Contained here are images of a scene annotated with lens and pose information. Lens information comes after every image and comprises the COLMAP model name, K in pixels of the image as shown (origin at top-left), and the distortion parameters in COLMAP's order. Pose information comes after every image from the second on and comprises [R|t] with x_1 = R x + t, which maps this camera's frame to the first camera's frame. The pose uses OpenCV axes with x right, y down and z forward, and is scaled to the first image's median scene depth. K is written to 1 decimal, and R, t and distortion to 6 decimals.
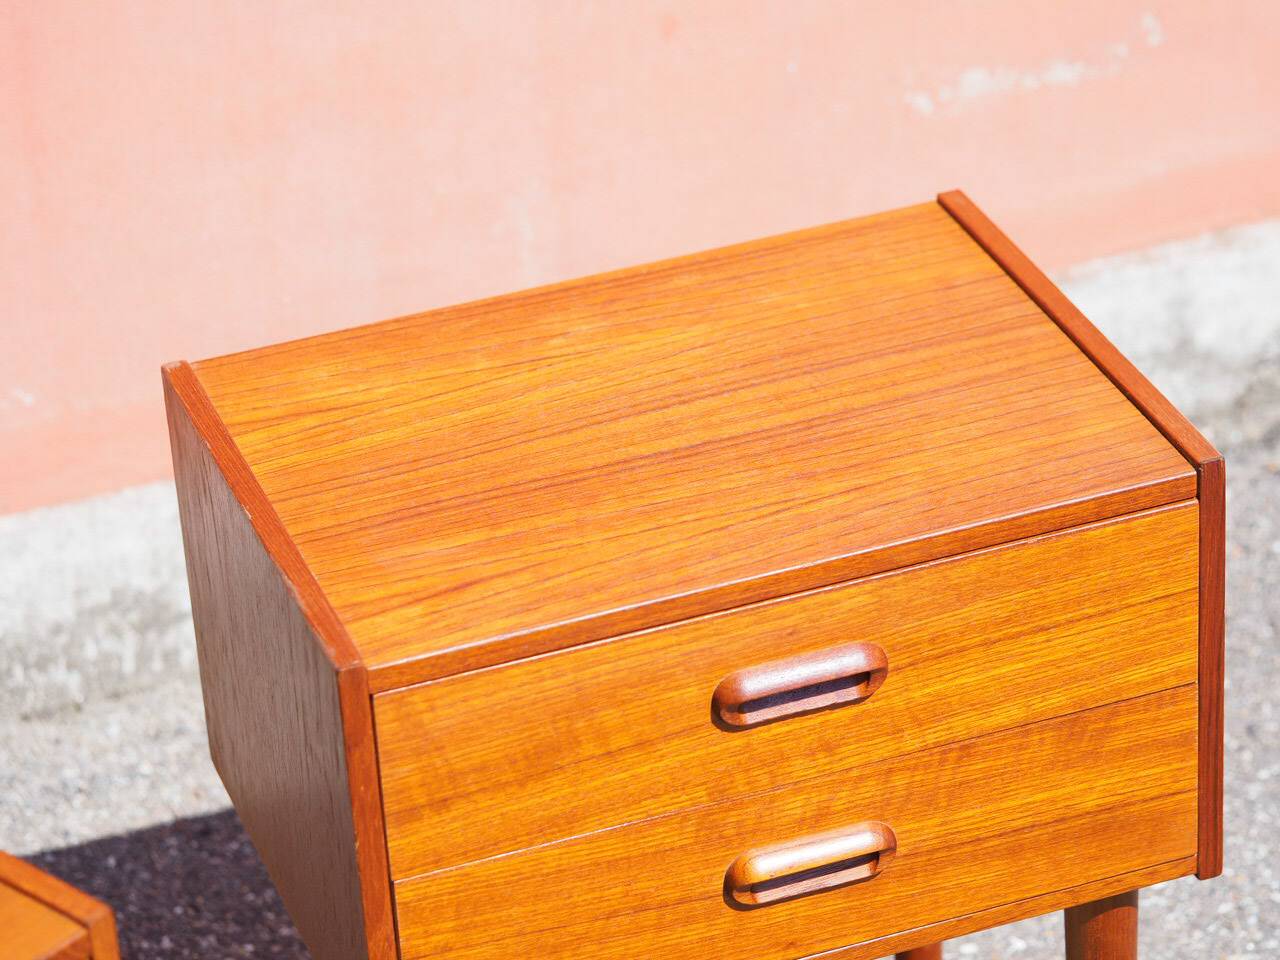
lens RADIAL K [[4579.5, 0, 638.3], [0, 4579.5, 510.3], [0, 0, 1]] dist [-0.049303, 2.583765]
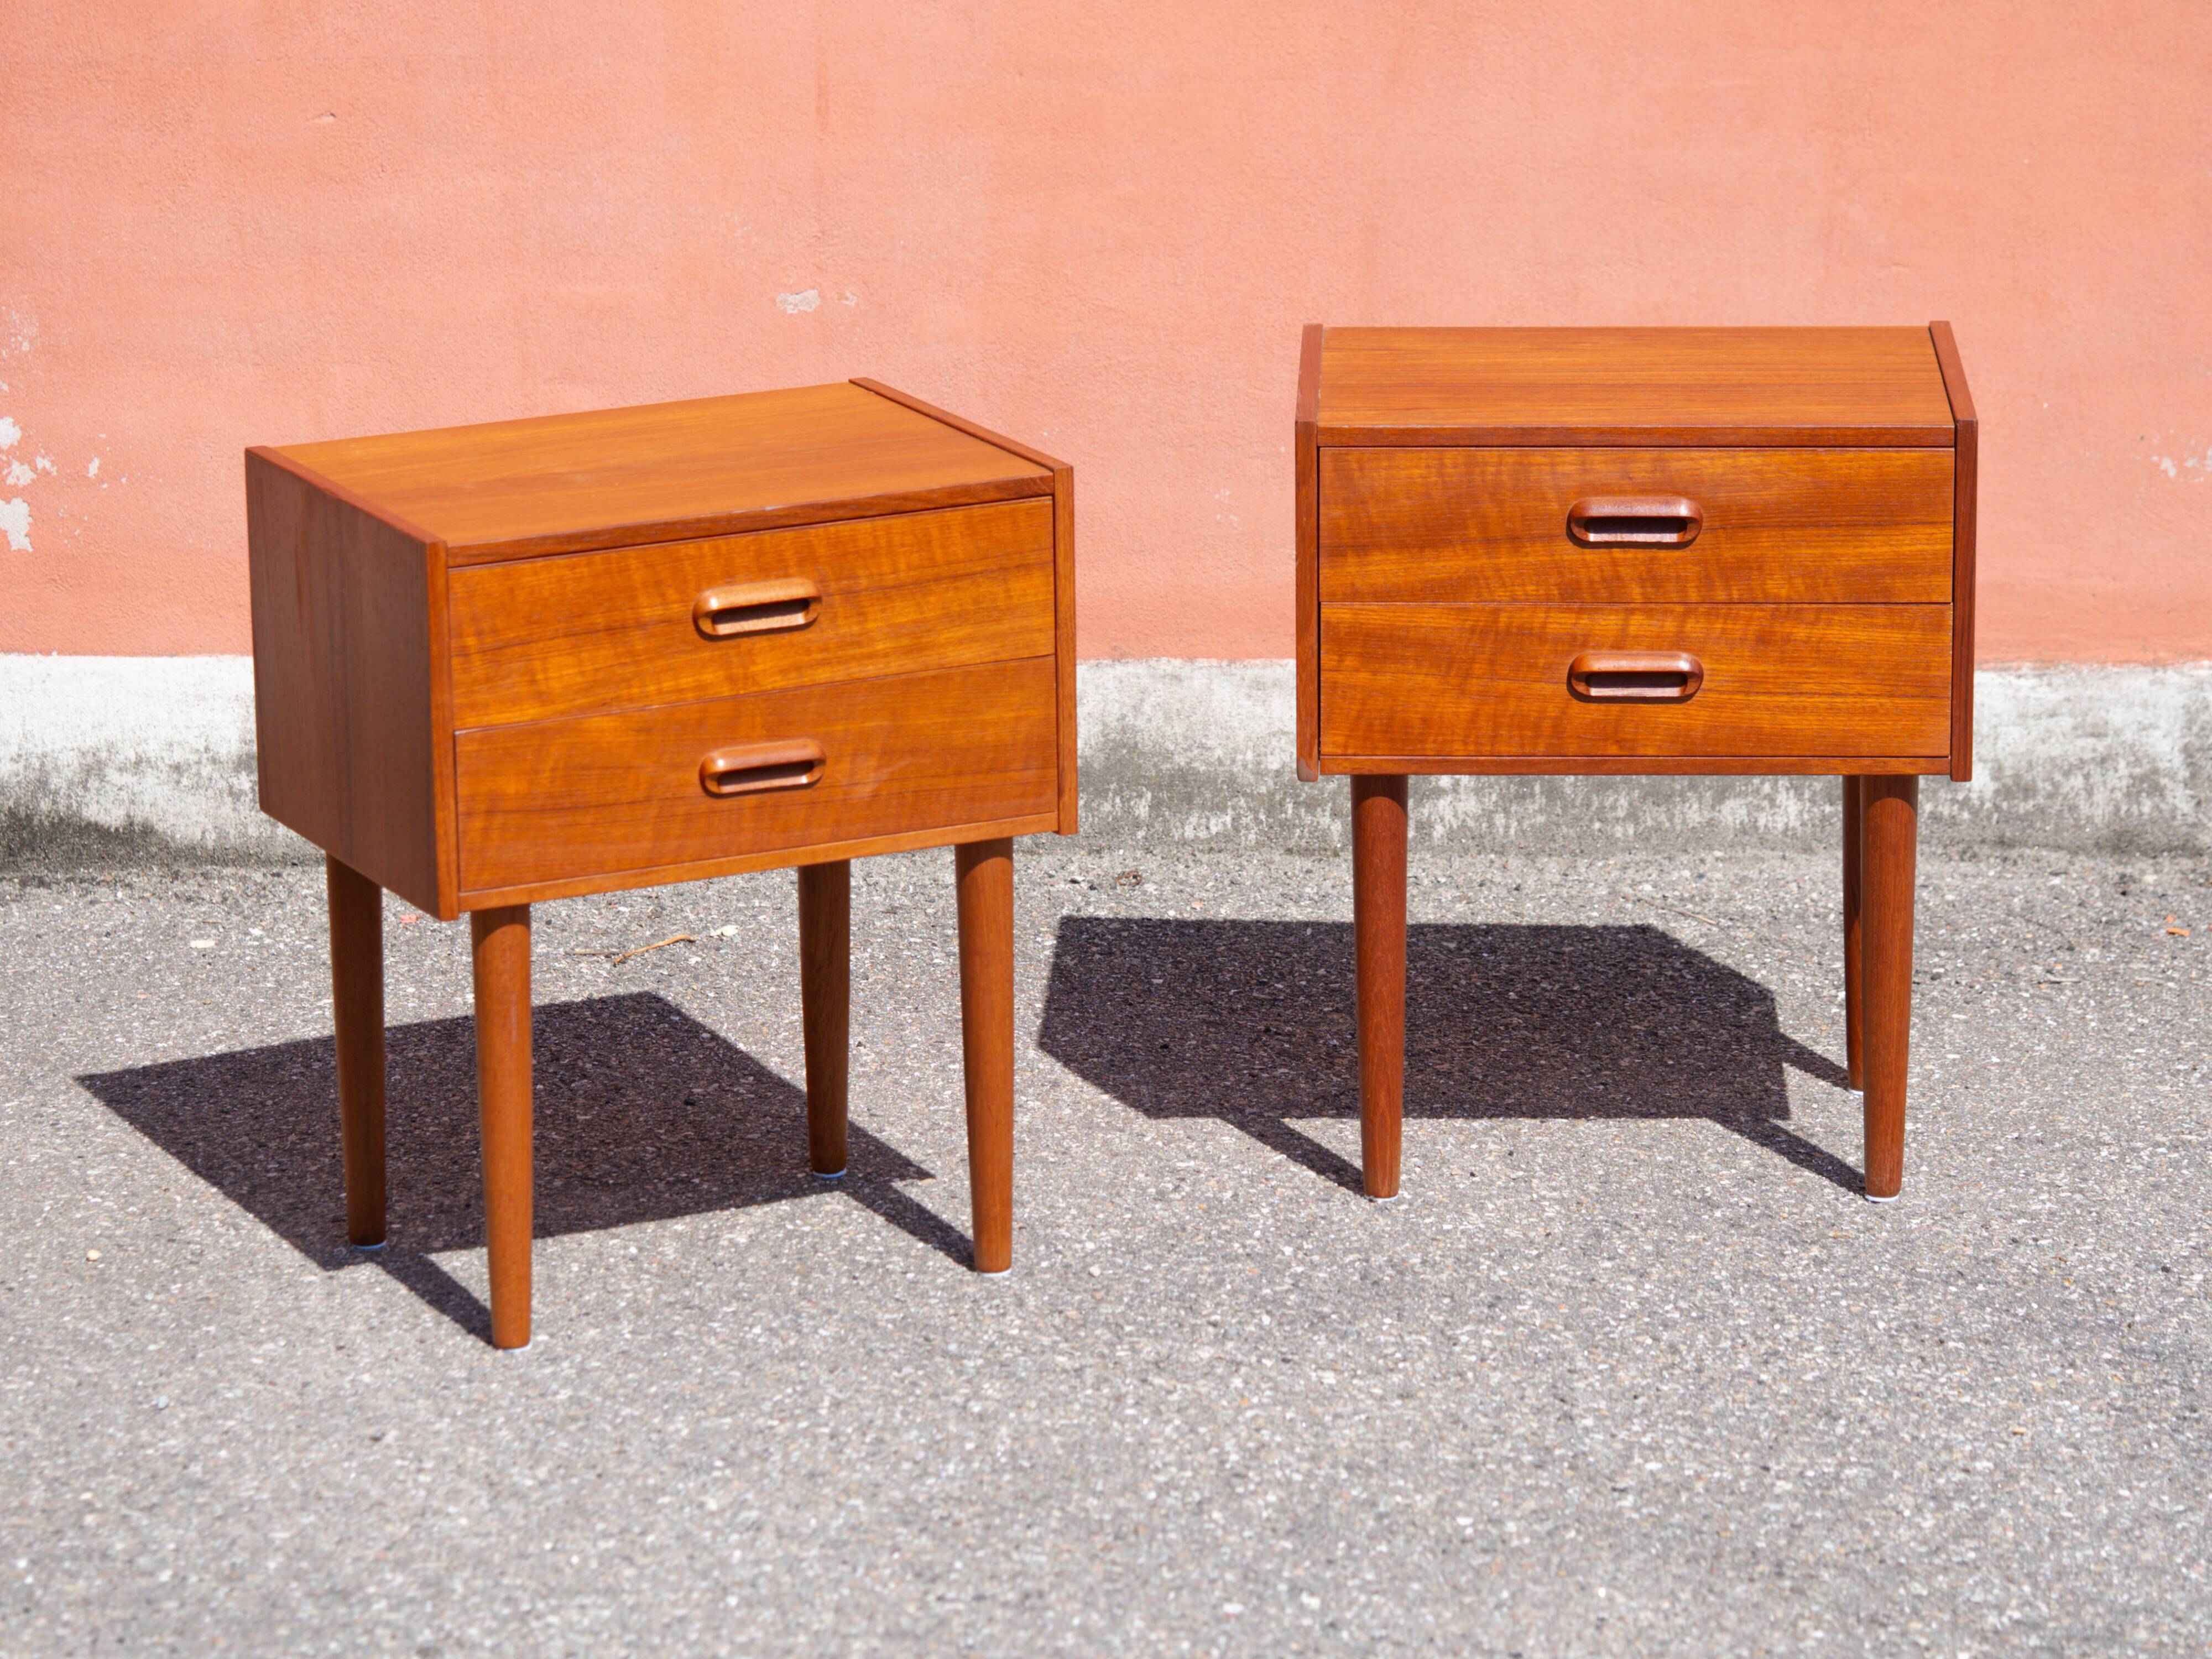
lens RADIAL K [[9028.5, 0, 1117.2], [0, 9028.5, 968.7], [0, 0, 1]] dist [-0.021080, 2.141271]
pose [[0.927842, 0.147683, -0.342490, 0.823911], [-0.227296, 0.951941, -0.205290, 0.744079], [0.295712, 0.268323, 0.916819, -1.473767]]
